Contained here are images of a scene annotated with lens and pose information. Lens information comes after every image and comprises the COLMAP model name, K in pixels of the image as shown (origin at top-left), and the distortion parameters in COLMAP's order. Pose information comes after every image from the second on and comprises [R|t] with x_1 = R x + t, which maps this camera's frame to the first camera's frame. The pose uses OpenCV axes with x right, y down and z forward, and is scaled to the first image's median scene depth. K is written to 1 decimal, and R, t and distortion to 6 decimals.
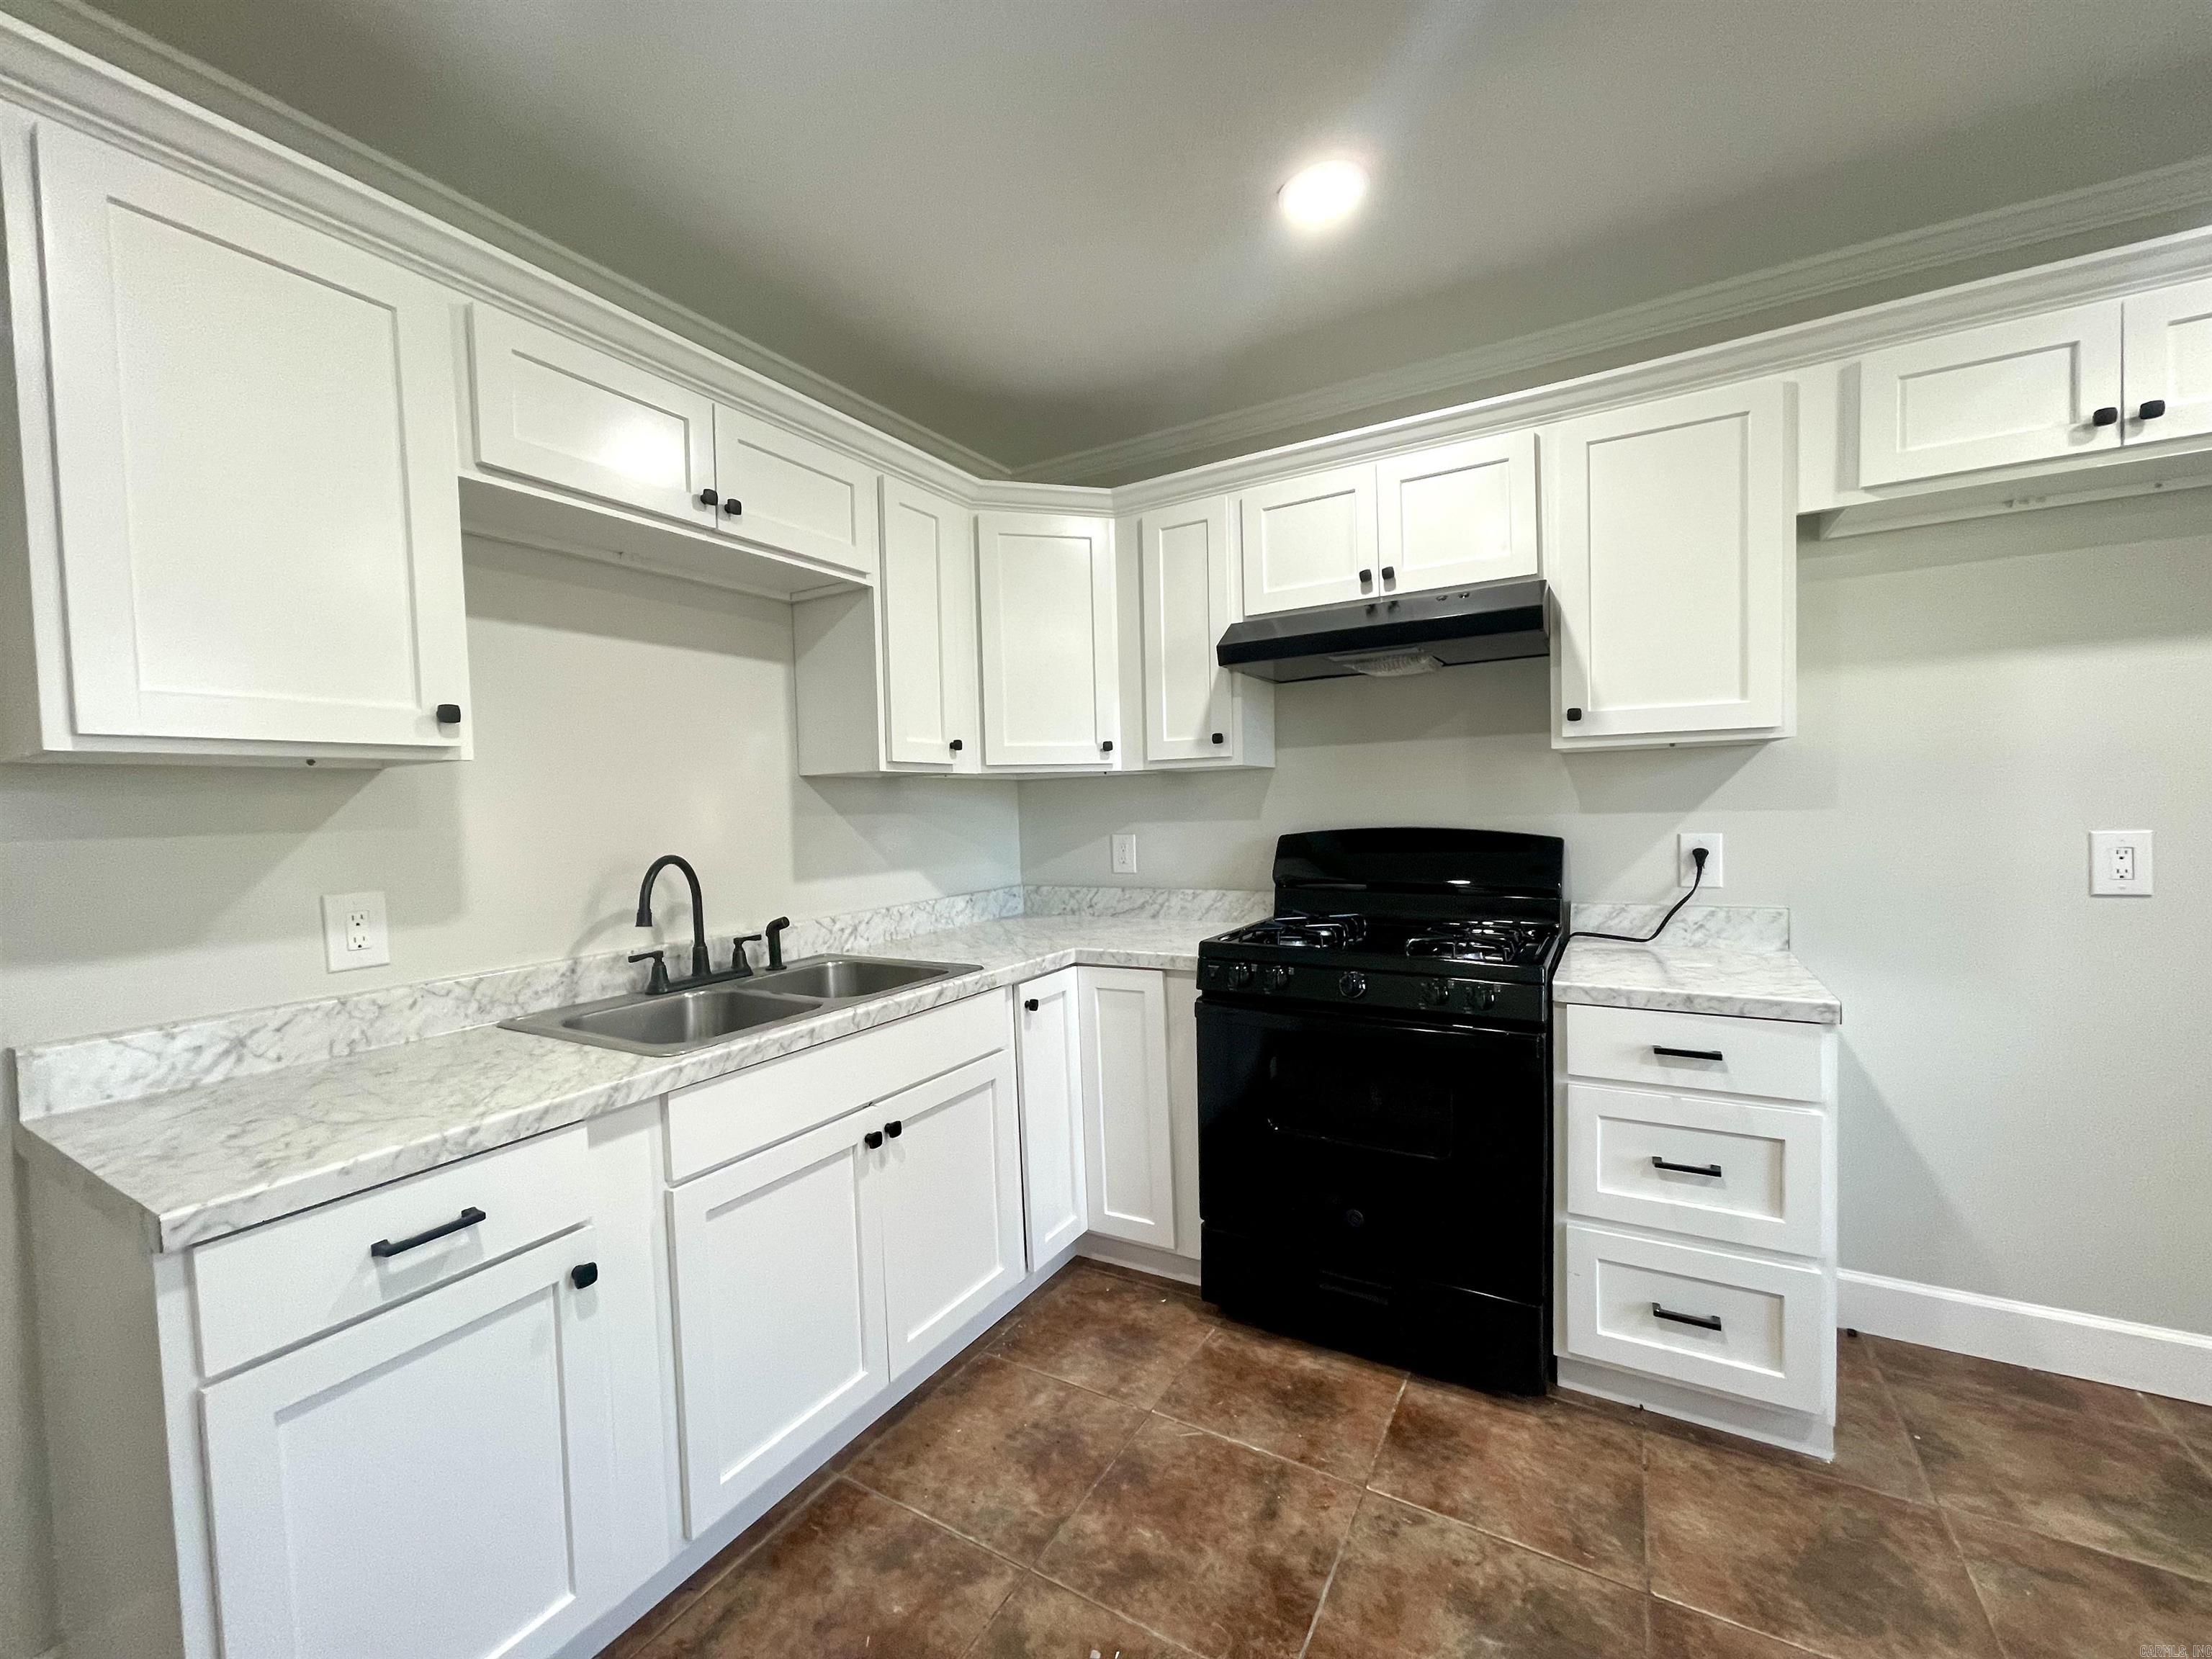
lens RADIAL K [[893.7, 0, 1107.8], [0, 893.7, 840.2], [0, 0, 1]] dist [0.001390, 0.000659]
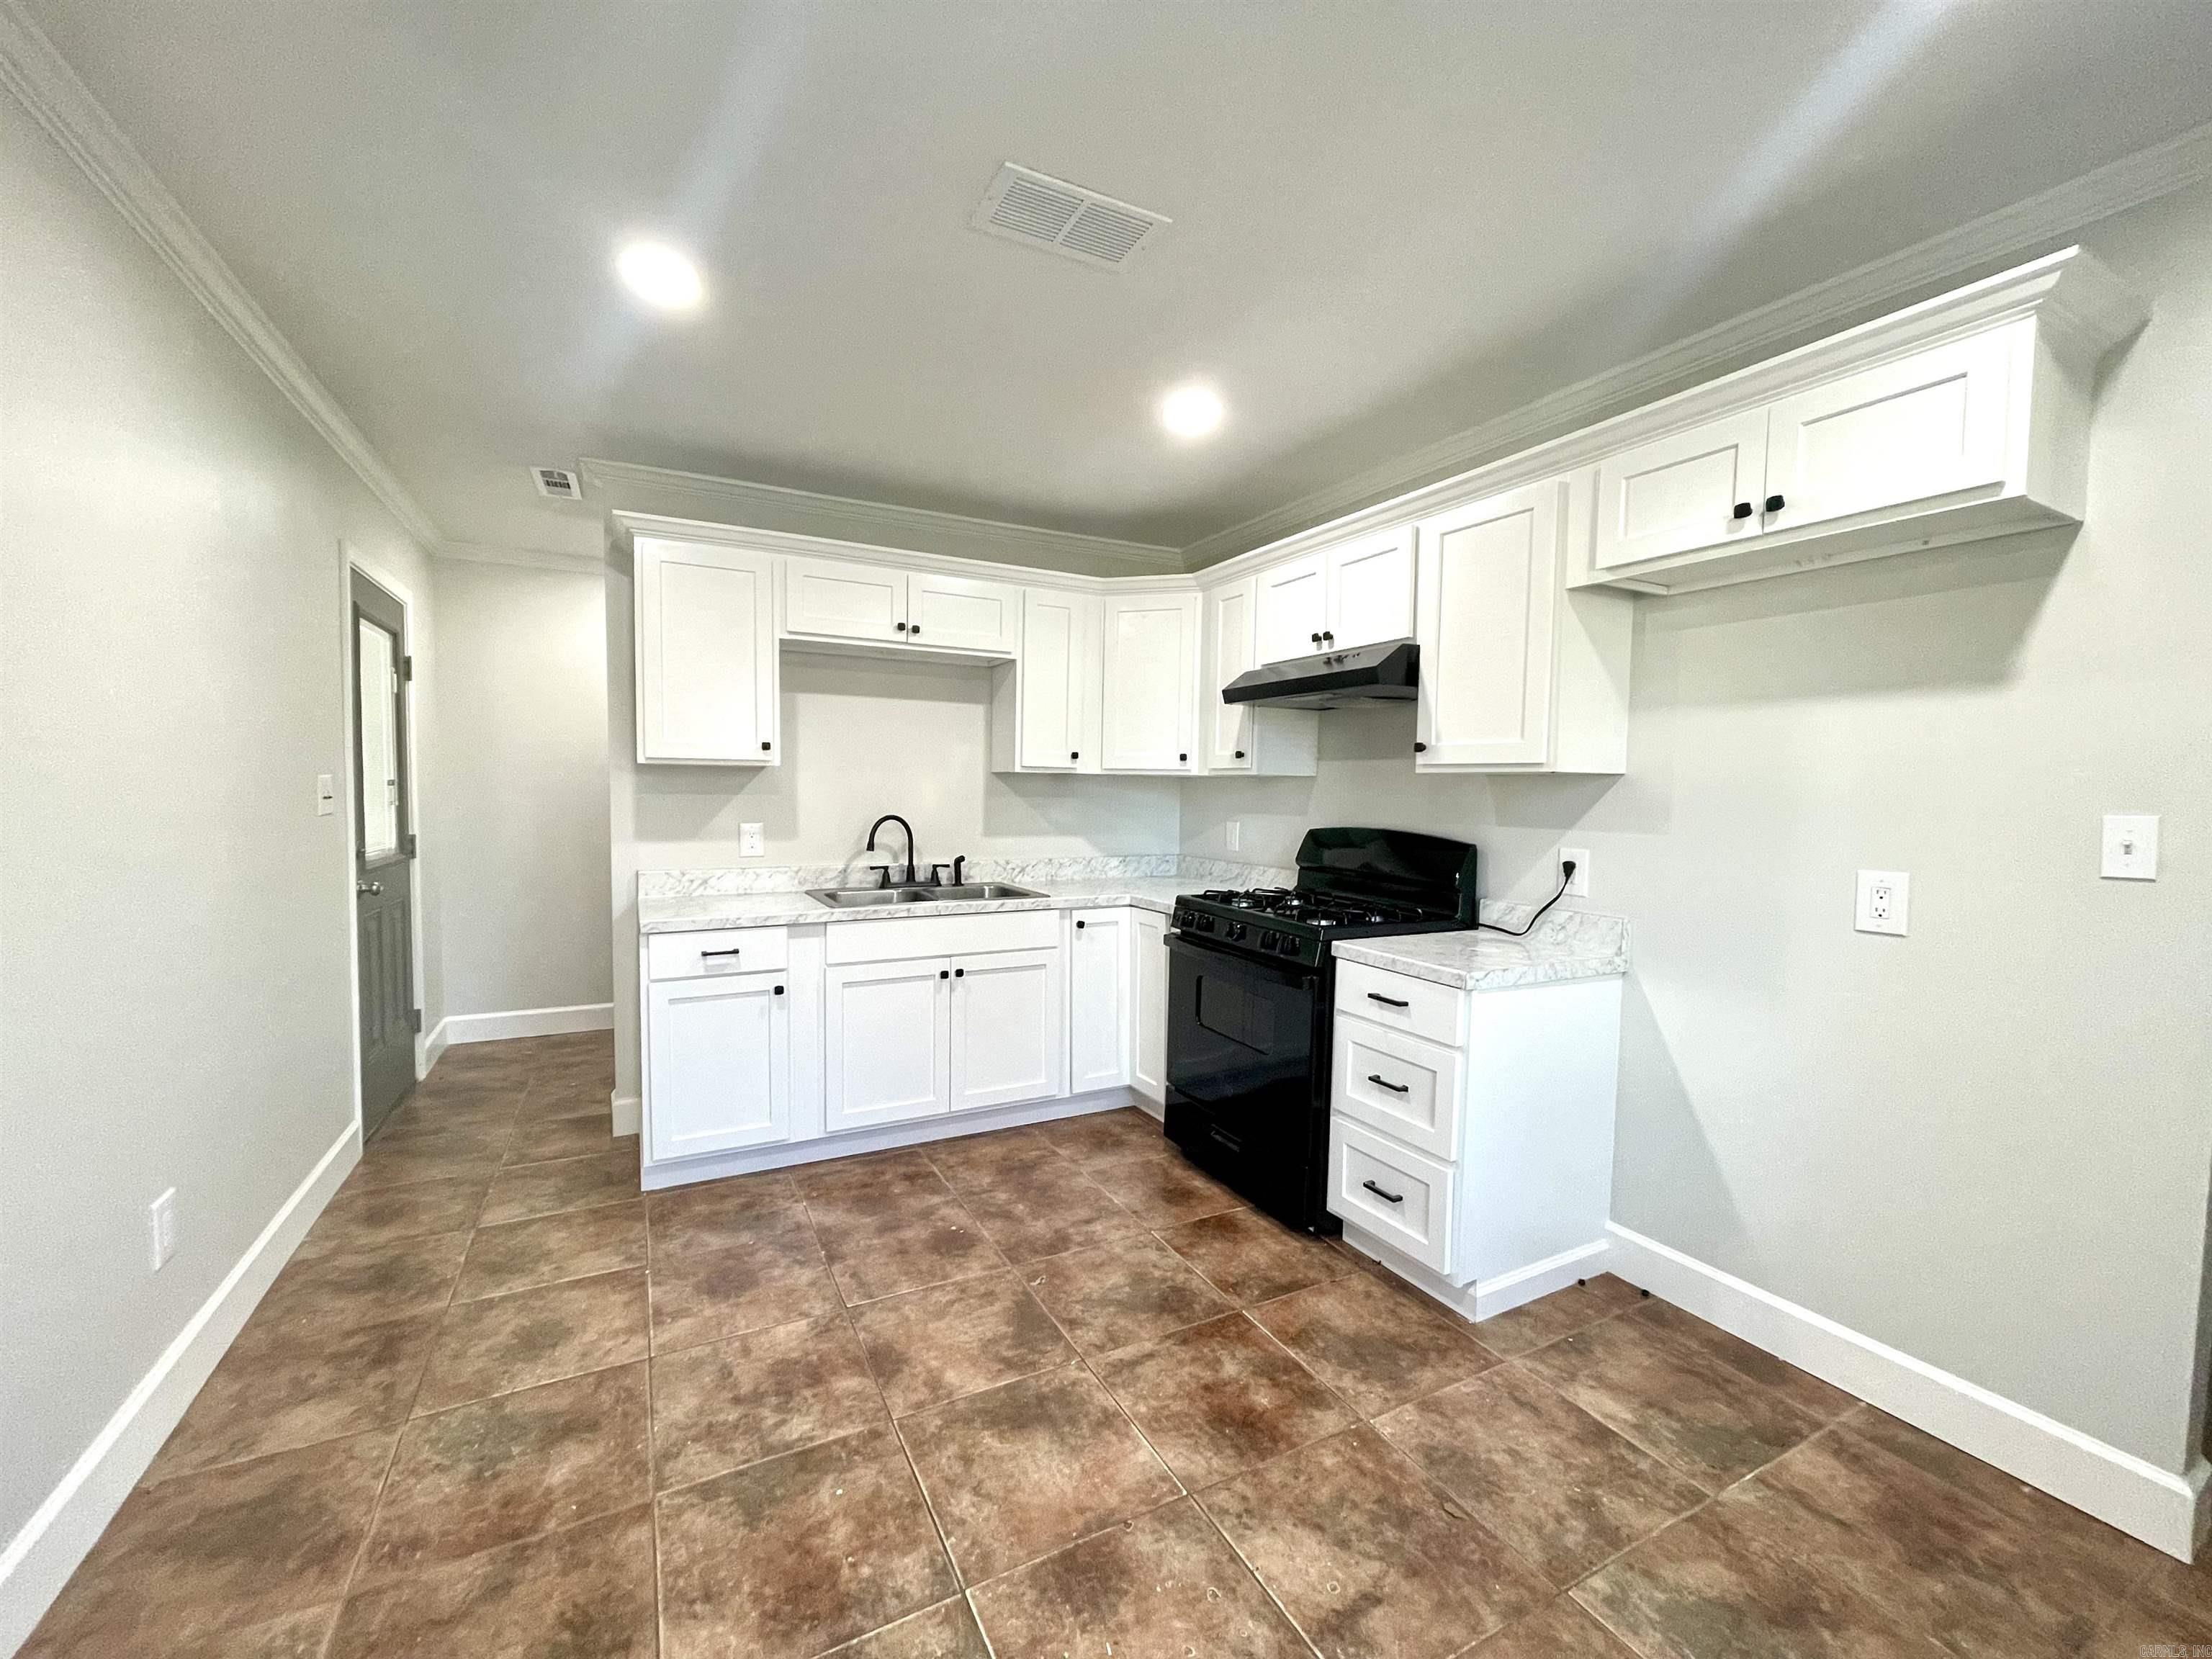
lens RADIAL K [[893.7, 0, 1107.8], [0, 893.7, 840.2], [0, 0, 1]] dist [0.001390, 0.000659]
pose [[0.851446, 0.072771, -0.519369, 0.805057], [-0.060893, 0.997346, 0.039917, -0.030328], [0.520895, -0.002361, 0.853617, -0.330279]]
